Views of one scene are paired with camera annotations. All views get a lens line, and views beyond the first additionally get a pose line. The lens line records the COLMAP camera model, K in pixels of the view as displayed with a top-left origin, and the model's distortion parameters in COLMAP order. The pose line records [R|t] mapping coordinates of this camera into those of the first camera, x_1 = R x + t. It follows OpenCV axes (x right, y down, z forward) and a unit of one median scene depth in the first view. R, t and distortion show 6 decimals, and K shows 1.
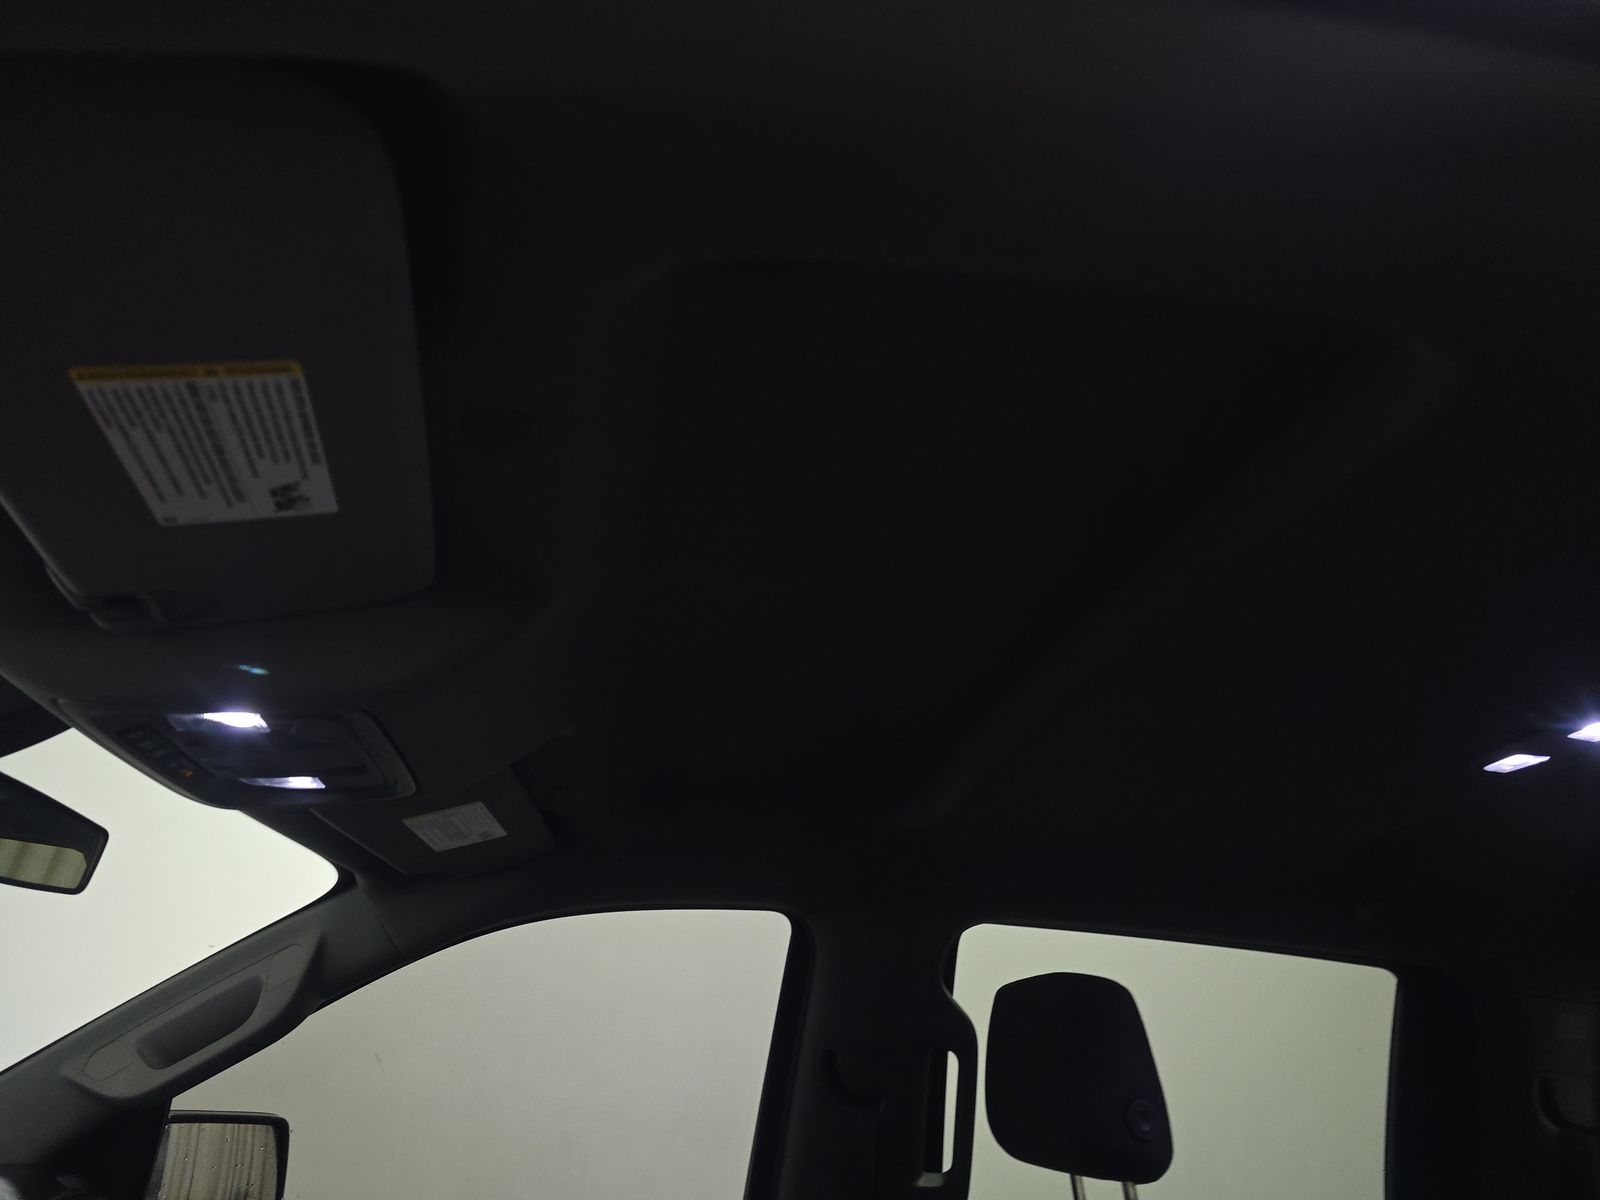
lens RADIAL K [[1066.4, 0, 800.0], [0, 1066.4, 600.0], [0, 0, 1]] dist [0.030817, 0.000320]
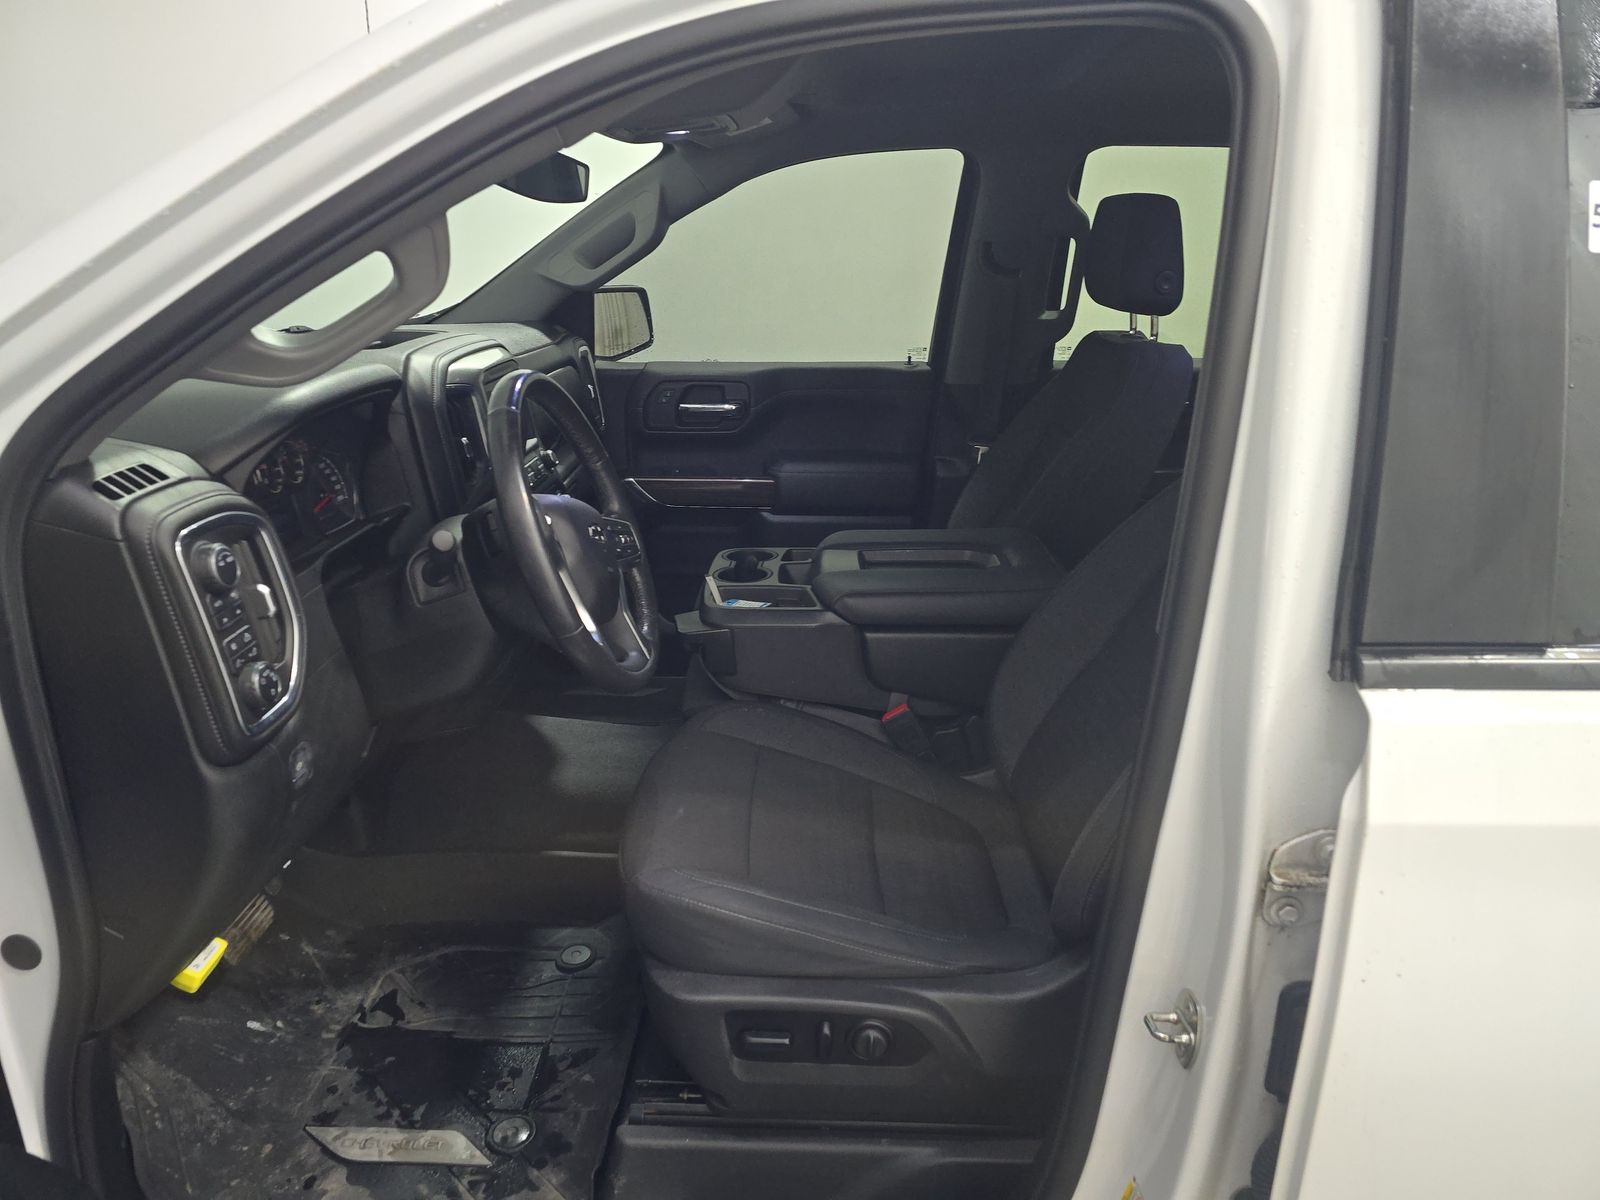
lens RADIAL K [[1070.1, 0, 800.0], [0, 1070.1, 600.0], [0, 0, 1]] dist [-0.001388, -0.004901]
pose [[0.986004, 0.020684, -0.165435, 0.028402], [0.099411, 0.723647, 0.682974, -0.295678], [0.133843, -0.689861, 0.711462, -0.504168]]
